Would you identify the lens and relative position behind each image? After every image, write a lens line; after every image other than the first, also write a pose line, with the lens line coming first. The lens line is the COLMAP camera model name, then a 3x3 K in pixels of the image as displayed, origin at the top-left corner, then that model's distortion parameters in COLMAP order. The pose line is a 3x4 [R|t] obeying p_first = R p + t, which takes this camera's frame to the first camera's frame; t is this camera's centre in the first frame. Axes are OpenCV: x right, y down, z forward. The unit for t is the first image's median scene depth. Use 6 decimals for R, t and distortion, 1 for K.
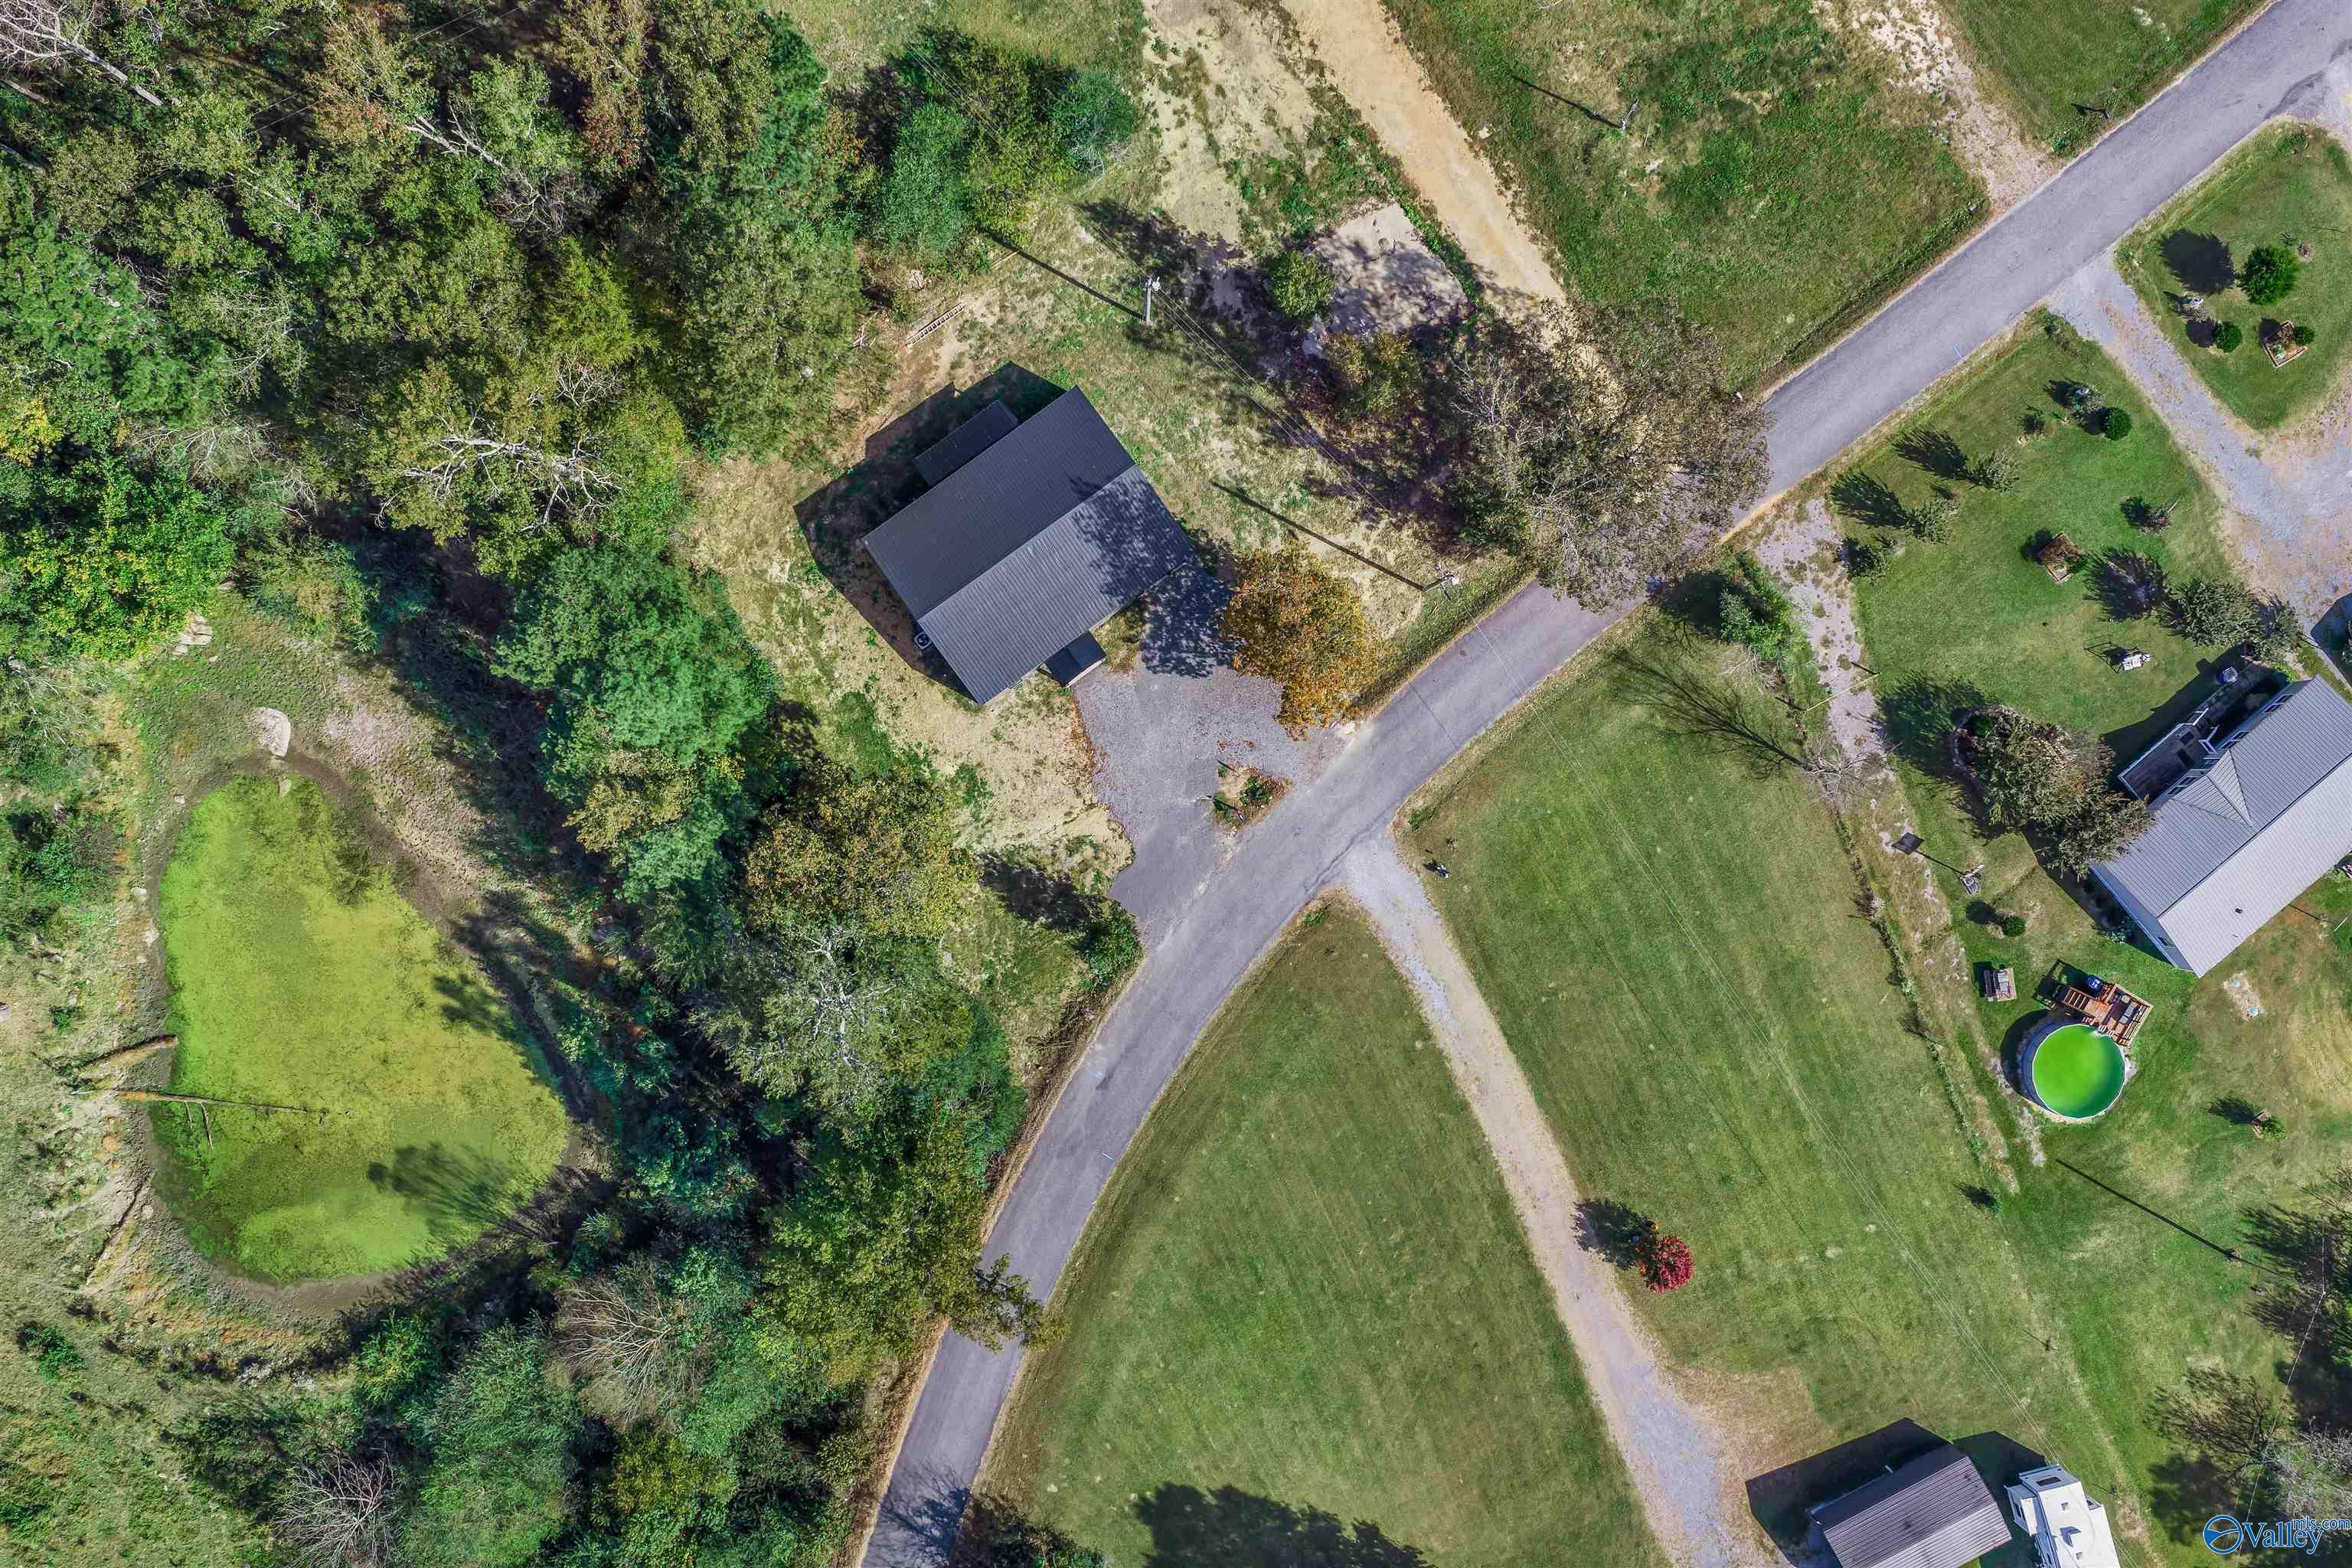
lens RADIAL K [[1930.7, 0, 1169.9], [0, 1930.7, 790.7], [0, 0, 1]] dist [0.016400, -0.022308]
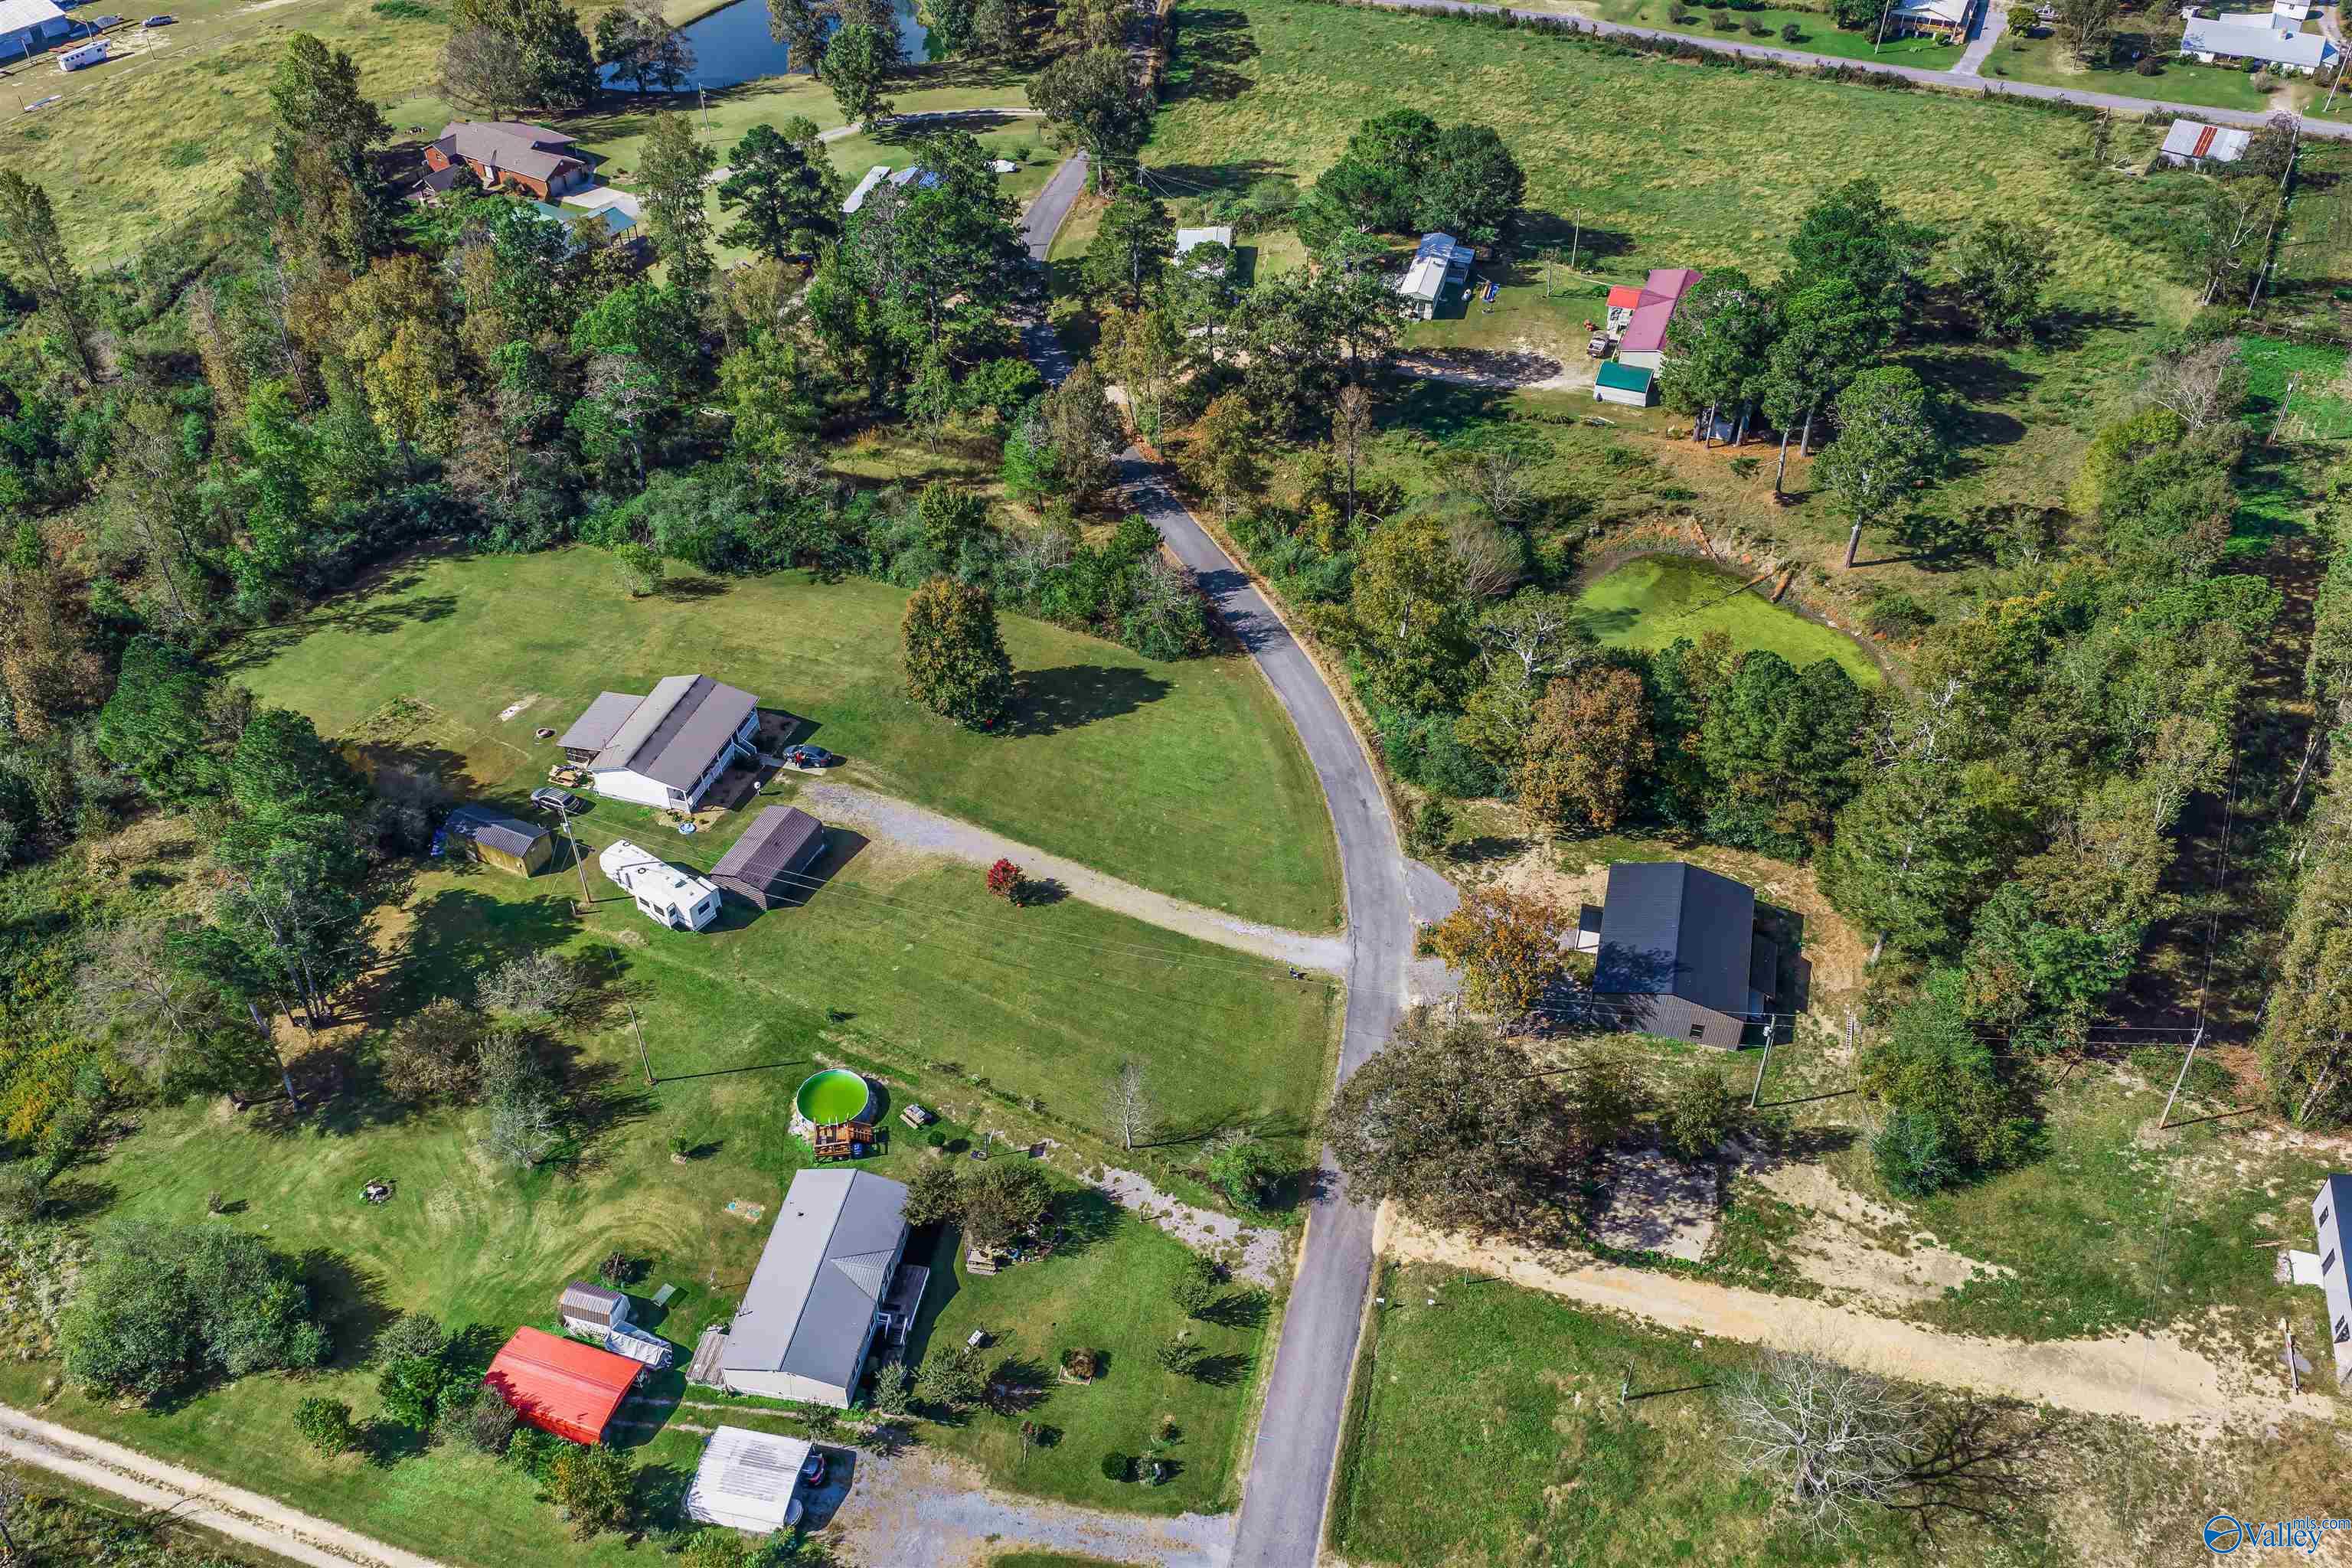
lens RADIAL K [[1930.7, 0, 1168.8], [0, 1930.7, 780.2], [0, 0, 1]] dist [0.016400, -0.022308]
pose [[-0.776201, 0.418385, -0.471662, 0.805403], [-0.630440, -0.506163, 0.588510, -0.645563], [0.007485, 0.754157, 0.656651, -0.013807]]
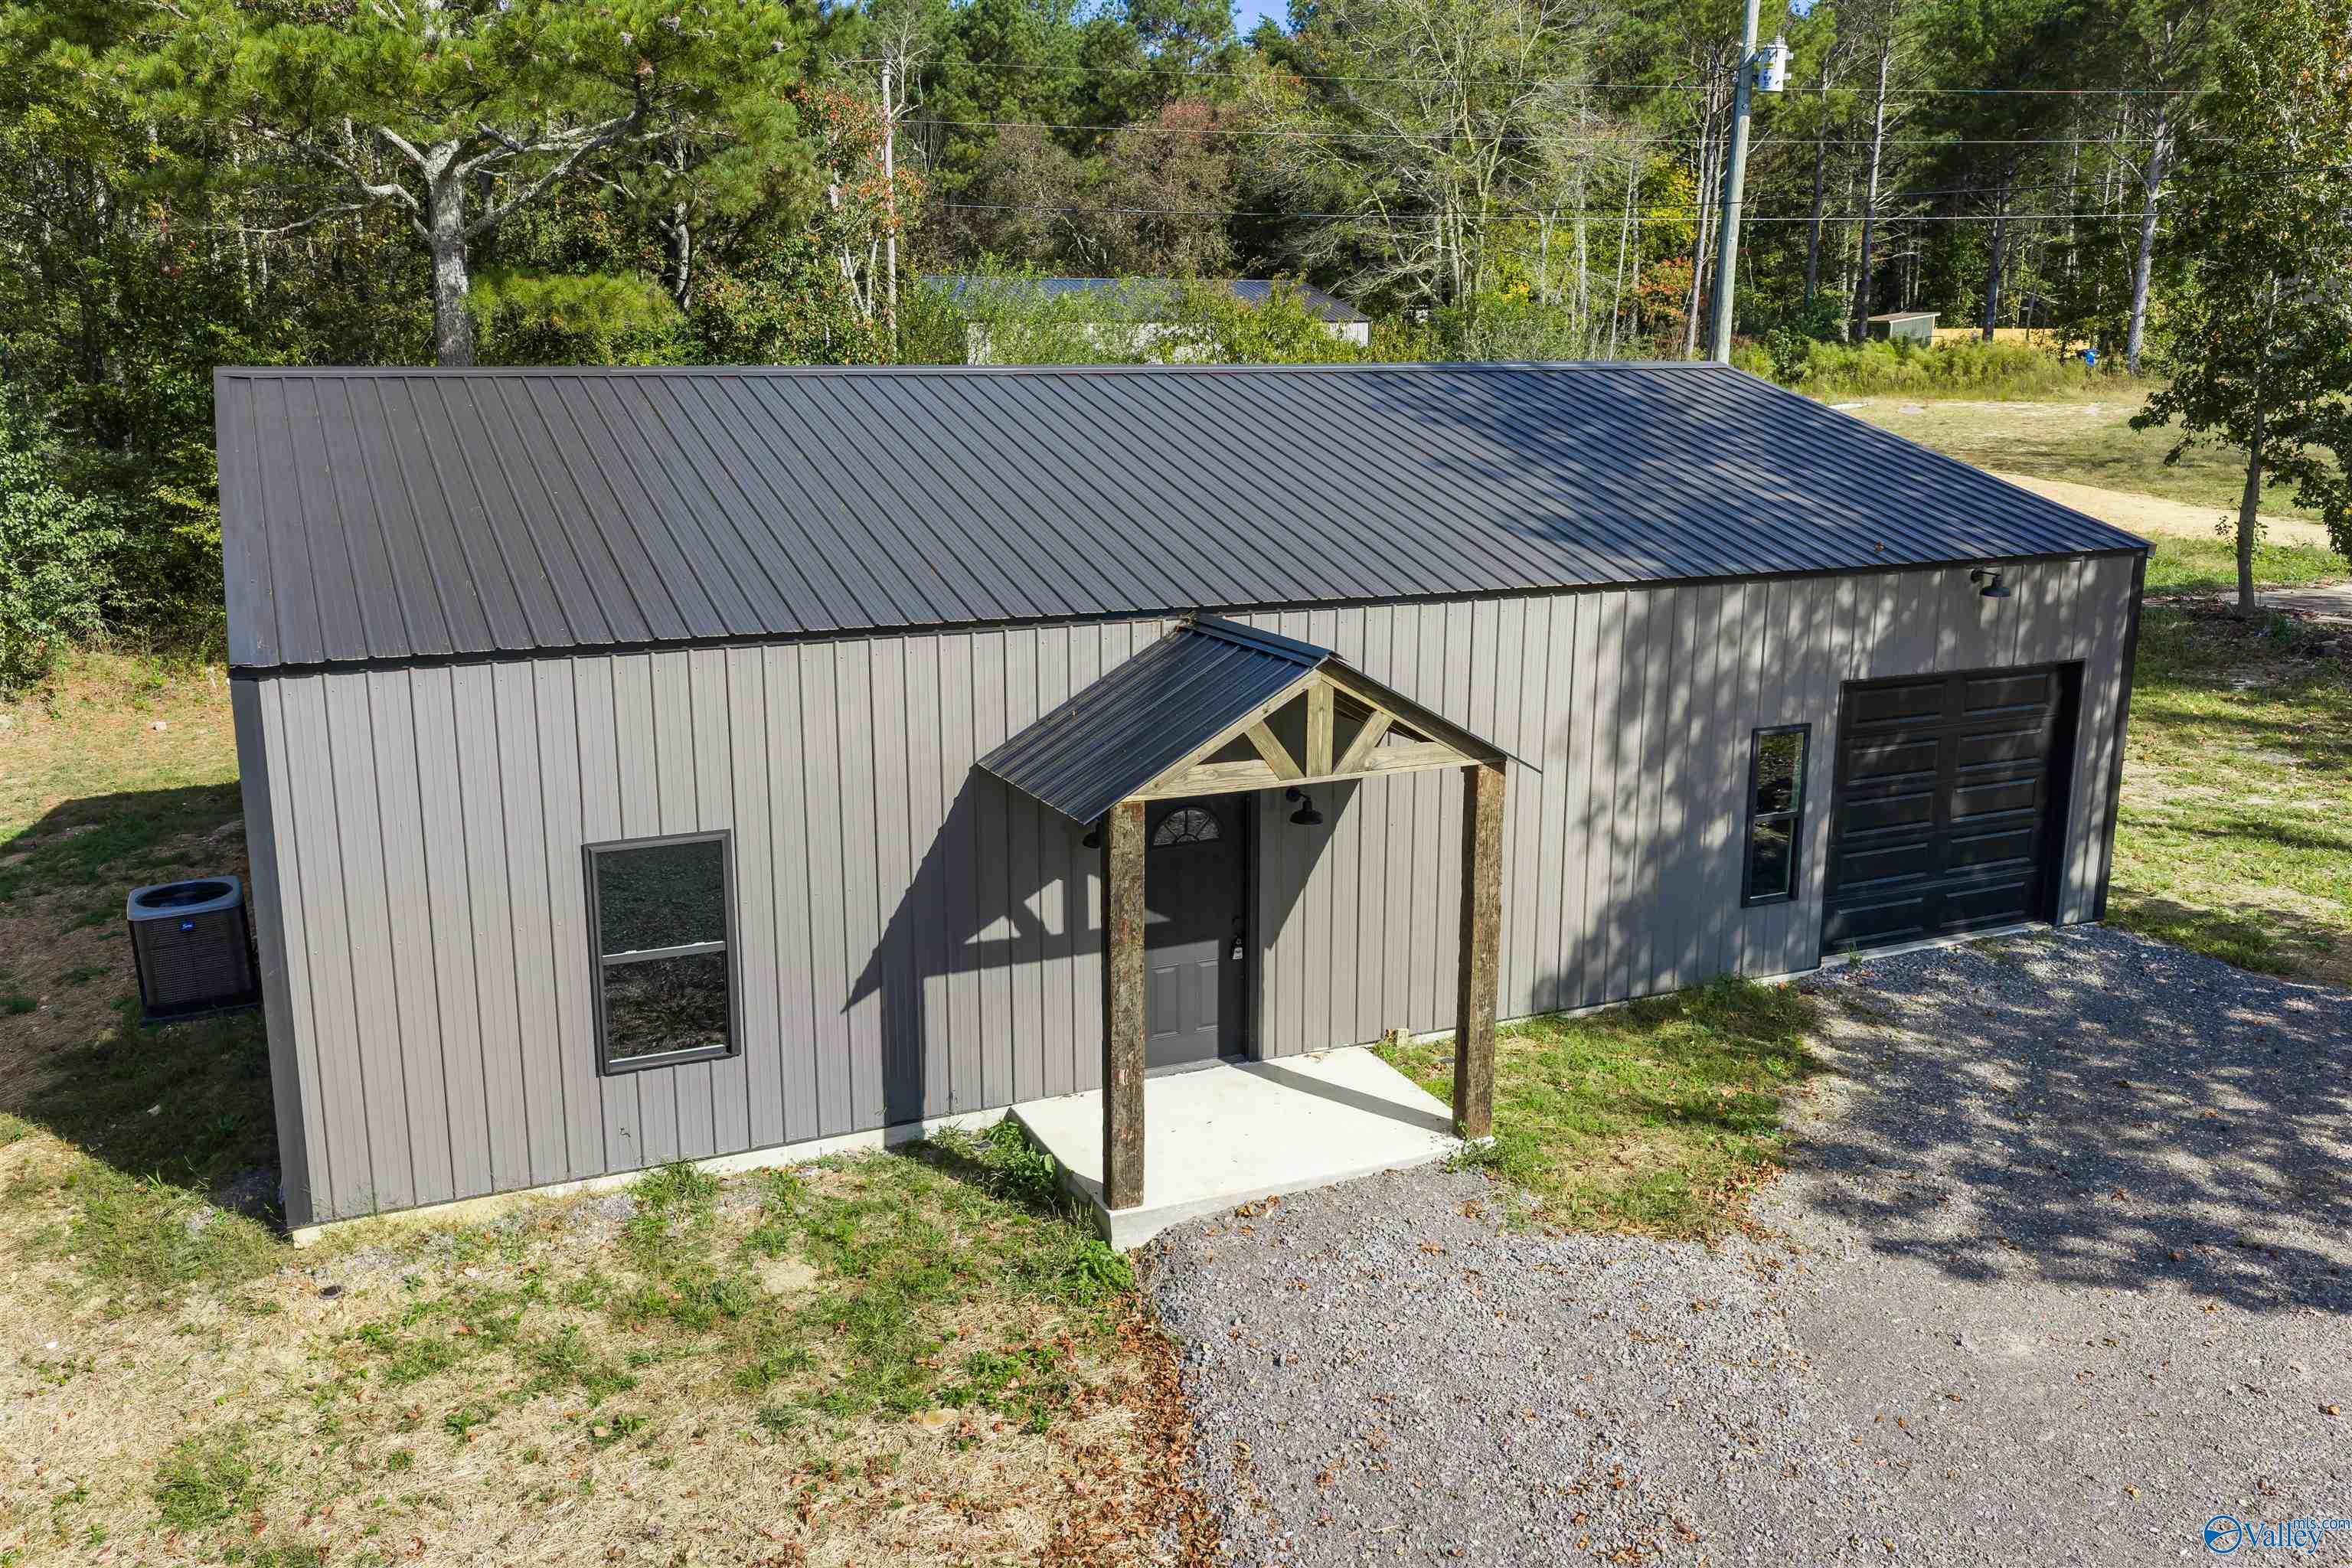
lens RADIAL K [[1930.7, 0, 1177.2], [0, 1930.7, 775.6], [0, 0, 1]] dist [0.016400, -0.022308]
pose [[0.982450, 0.049714, -0.179777, -0.032160], [-0.186408, 0.227708, -0.955720, 0.039955], [-0.006576, 0.972460, 0.232978, 0.955186]]
